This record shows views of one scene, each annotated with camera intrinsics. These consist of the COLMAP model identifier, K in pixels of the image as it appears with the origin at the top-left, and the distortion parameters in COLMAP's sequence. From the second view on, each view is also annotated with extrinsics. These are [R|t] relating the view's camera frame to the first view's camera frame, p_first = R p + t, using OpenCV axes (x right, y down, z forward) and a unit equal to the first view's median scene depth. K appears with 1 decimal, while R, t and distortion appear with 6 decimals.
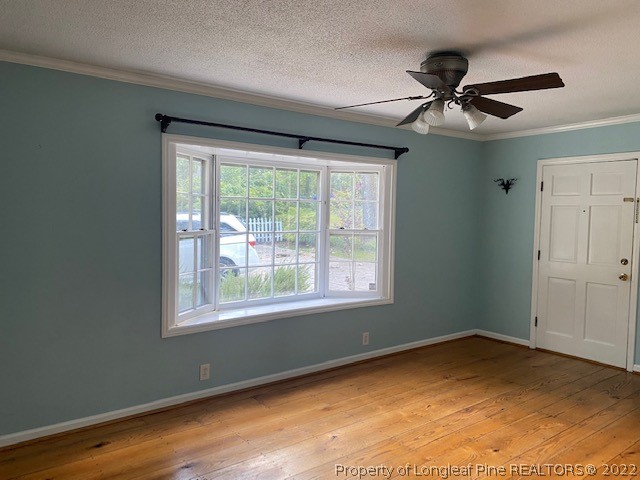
lens RADIAL K [[470.2, 0, 320.0], [0, 470.2, 240.0], [0, 0, 1]] dist [0.000665, -0.026440]
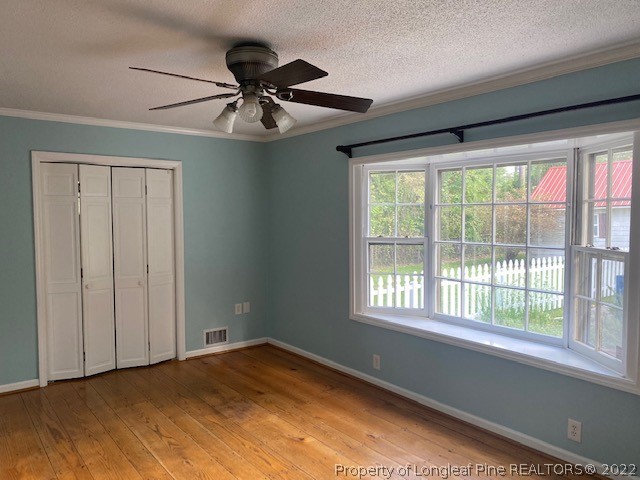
lens RADIAL K [[470.2, 0, 320.0], [0, 470.2, 240.0], [0, 0, 1]] dist [0.000665, -0.026440]
pose [[0.008321, 0.039724, -0.999176, 0.867814], [-0.052124, 0.997870, 0.039238, -0.048240], [0.998606, 0.051754, 0.010373, 0.837614]]
